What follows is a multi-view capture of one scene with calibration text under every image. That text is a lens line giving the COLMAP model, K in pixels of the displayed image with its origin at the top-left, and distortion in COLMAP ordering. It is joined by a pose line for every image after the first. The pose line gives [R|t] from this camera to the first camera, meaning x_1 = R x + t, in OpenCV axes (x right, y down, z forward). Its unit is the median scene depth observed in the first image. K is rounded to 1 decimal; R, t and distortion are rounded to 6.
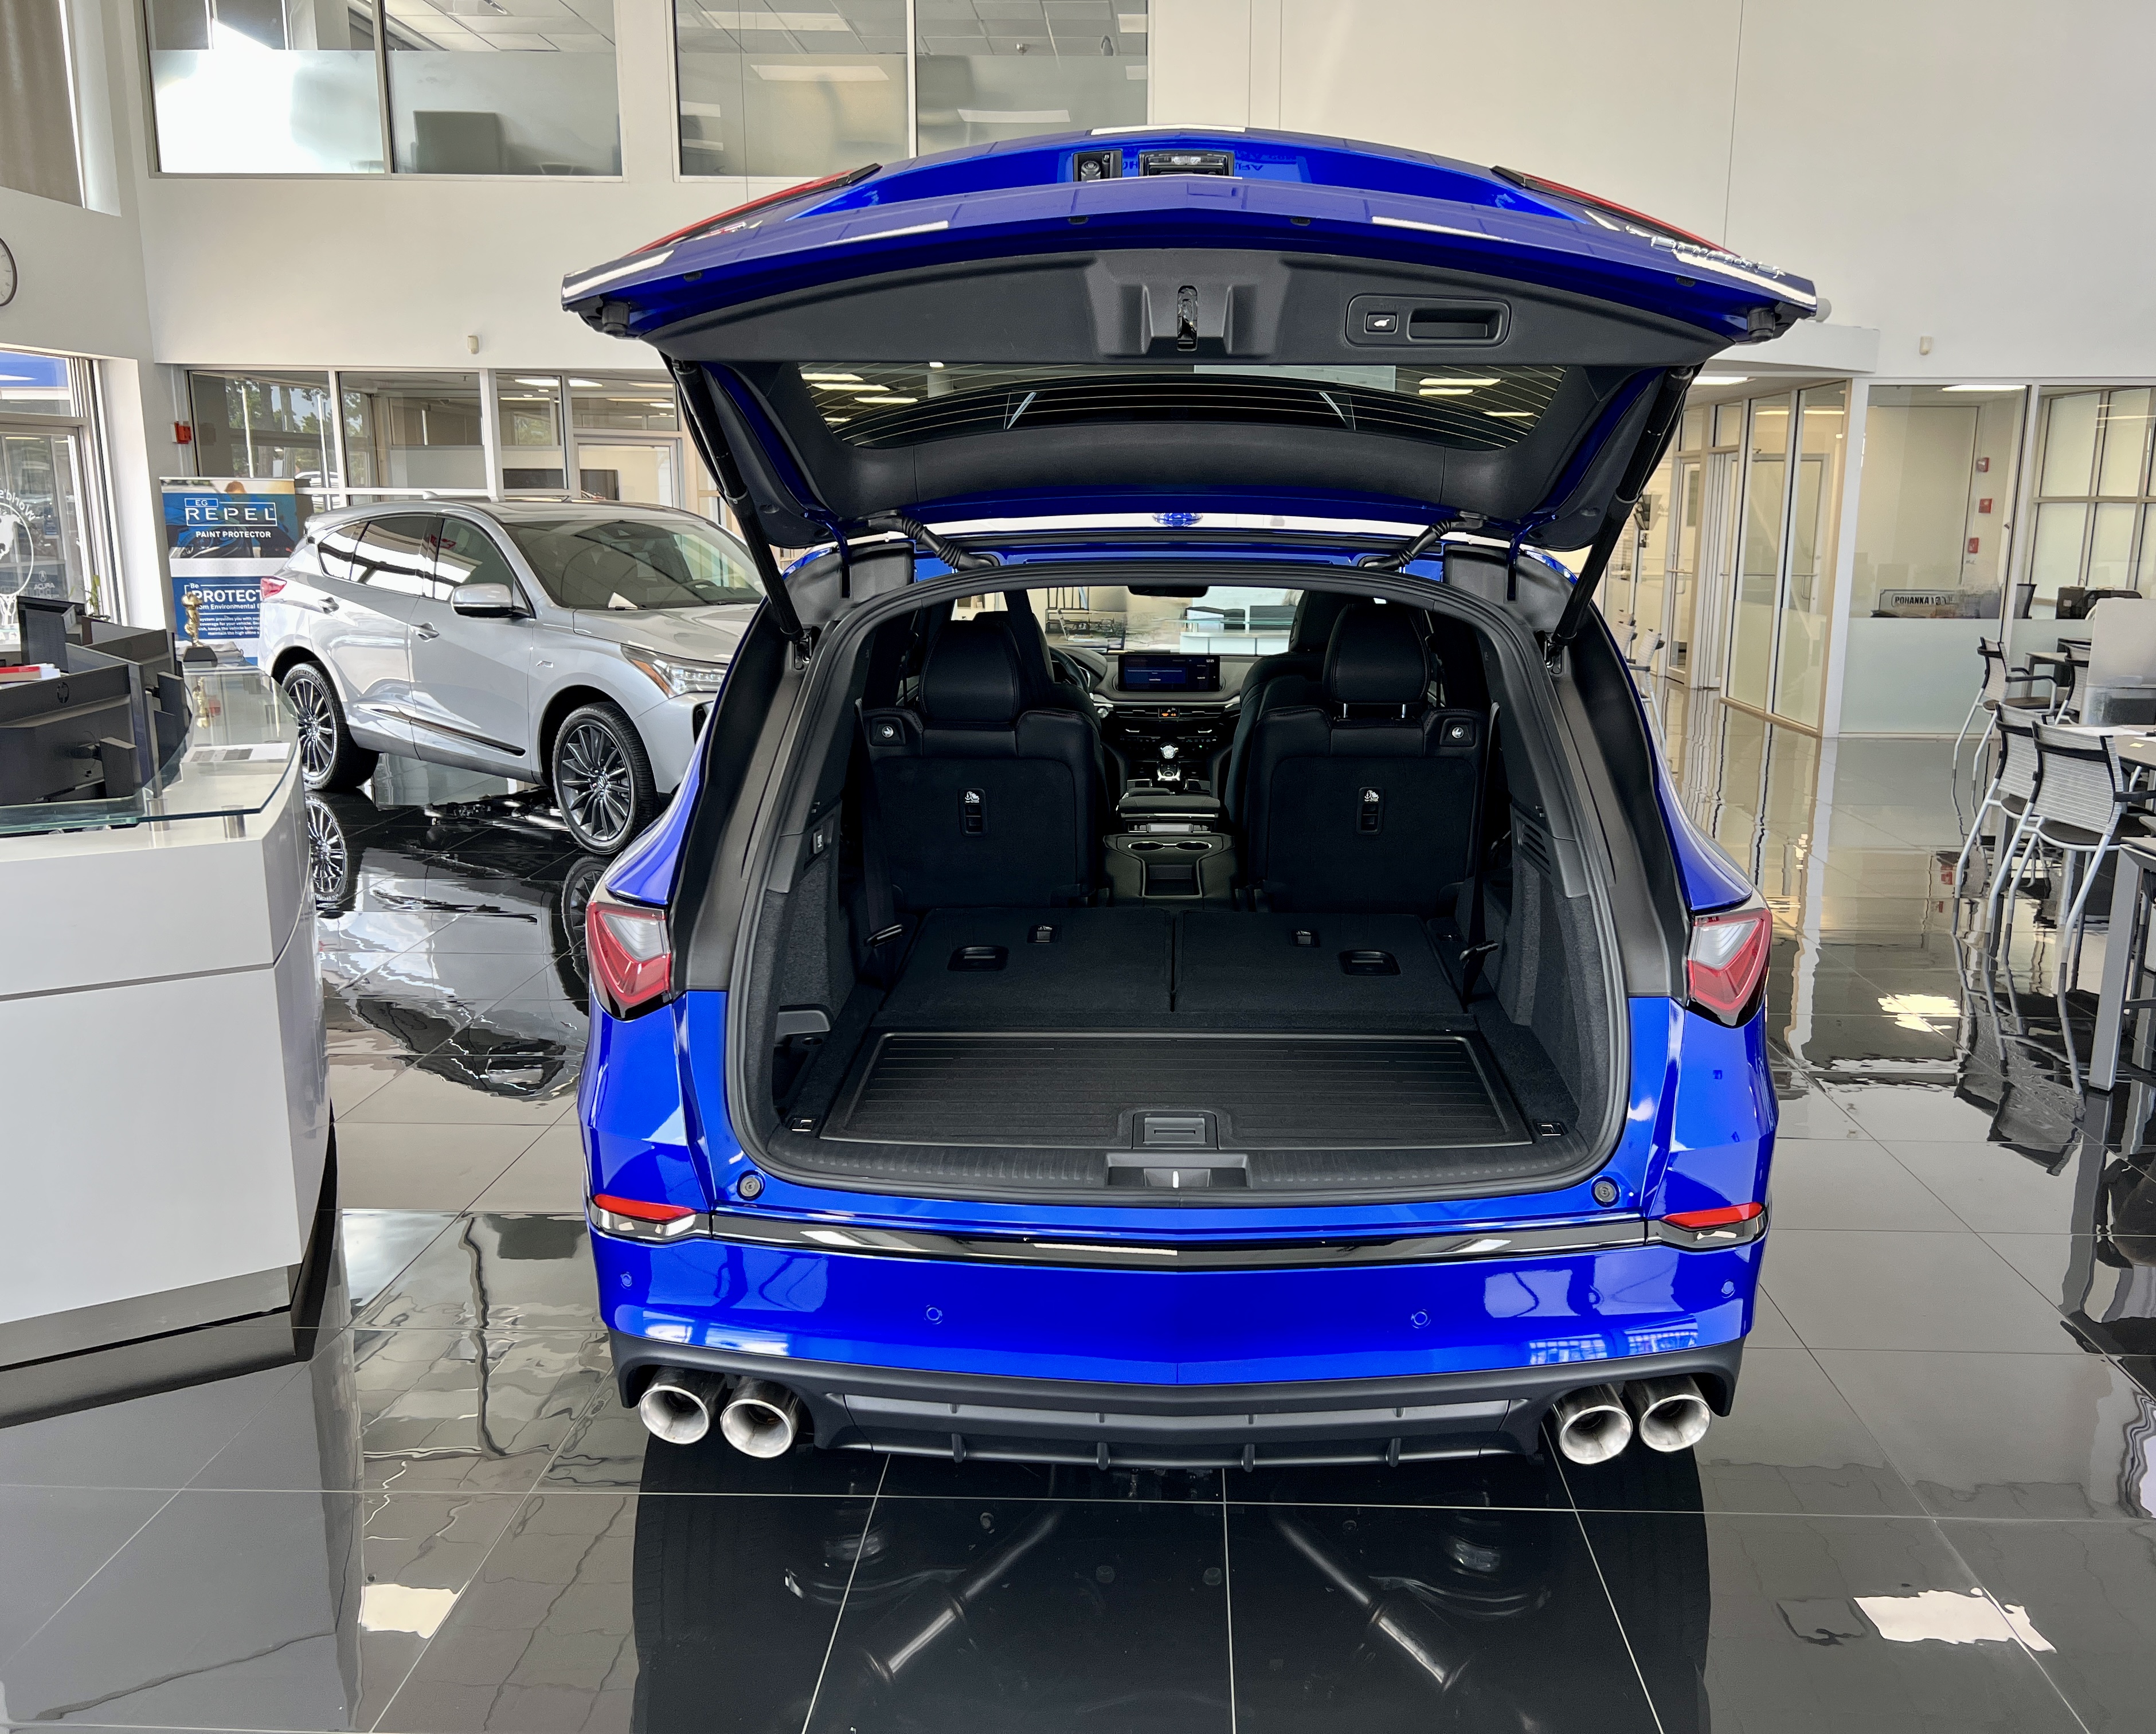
lens RADIAL K [[1732.9, 0, 1078.0], [0, 1732.9, 867.0], [0, 0, 1]] dist [0.000192, 0.007960]
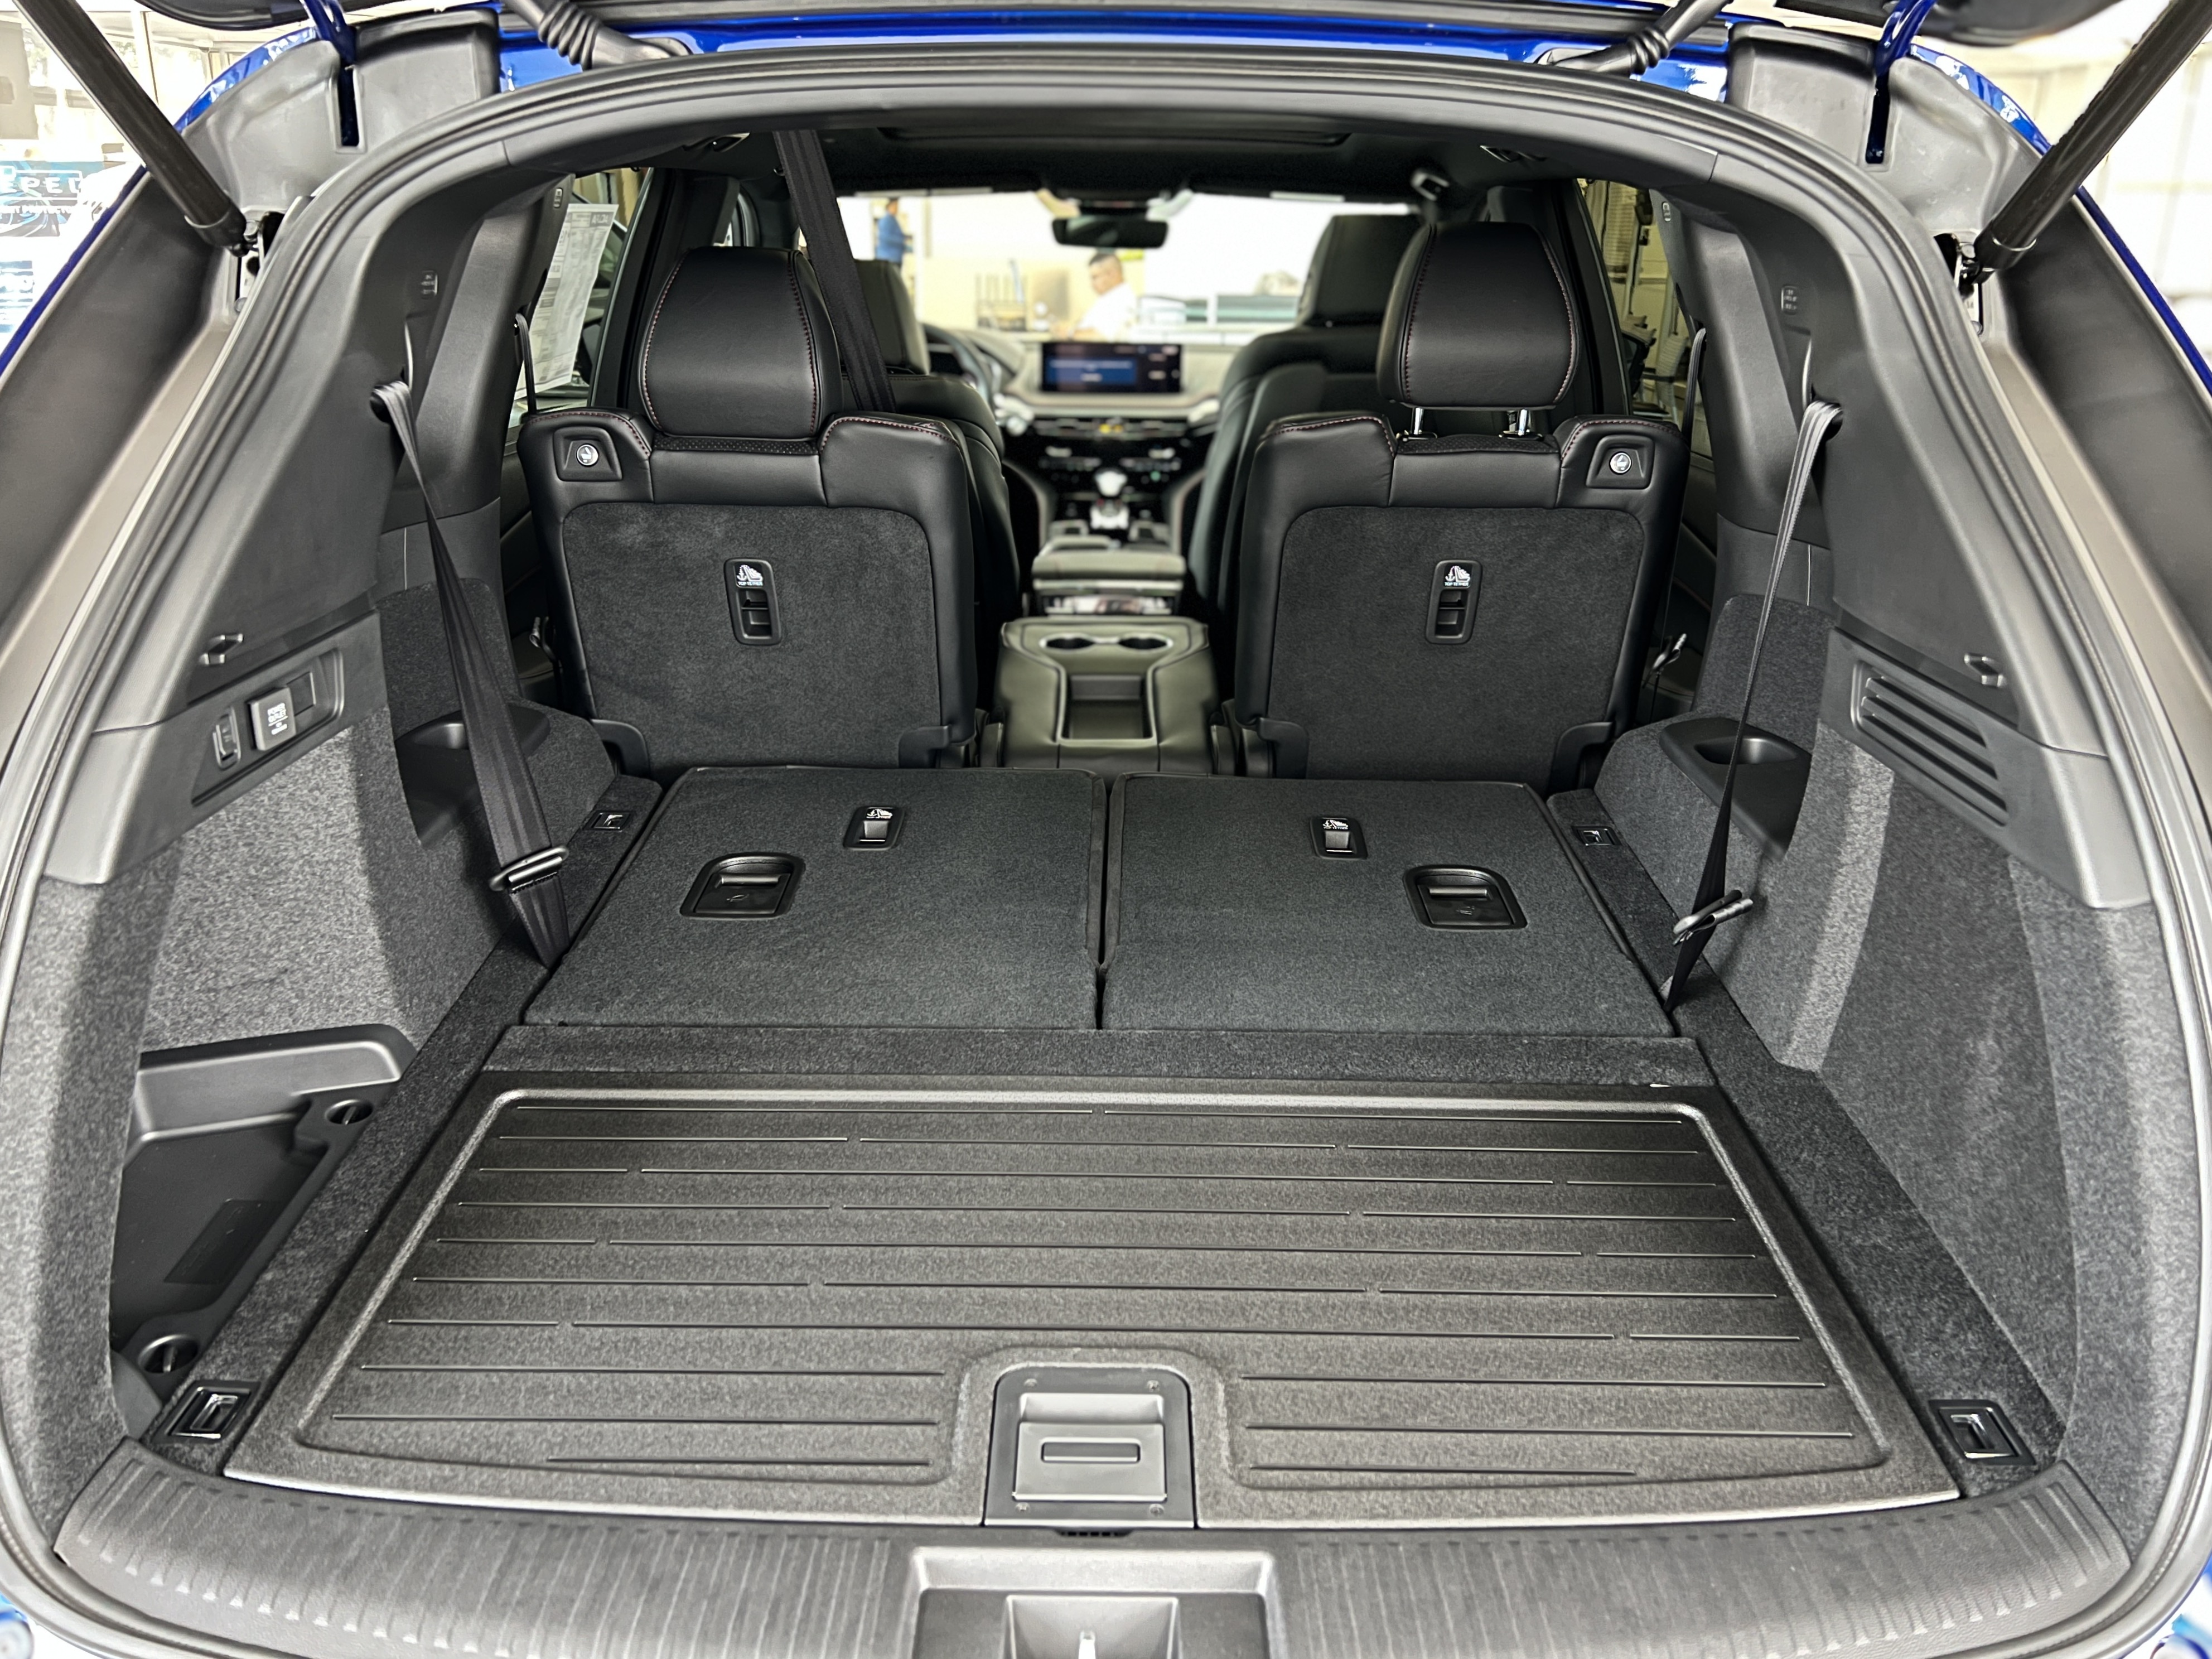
lens RADIAL K [[1687.6, 0, 1106.0], [0, 1687.6, 829.5], [0, 0, 1]] dist [0.066912, -0.125828]
pose [[0.999069, -0.003421, 0.043004, 0.015896], [-0.002802, 0.989599, 0.143829, -0.020015], [-0.043049, -0.143815, 0.988668, 0.231143]]
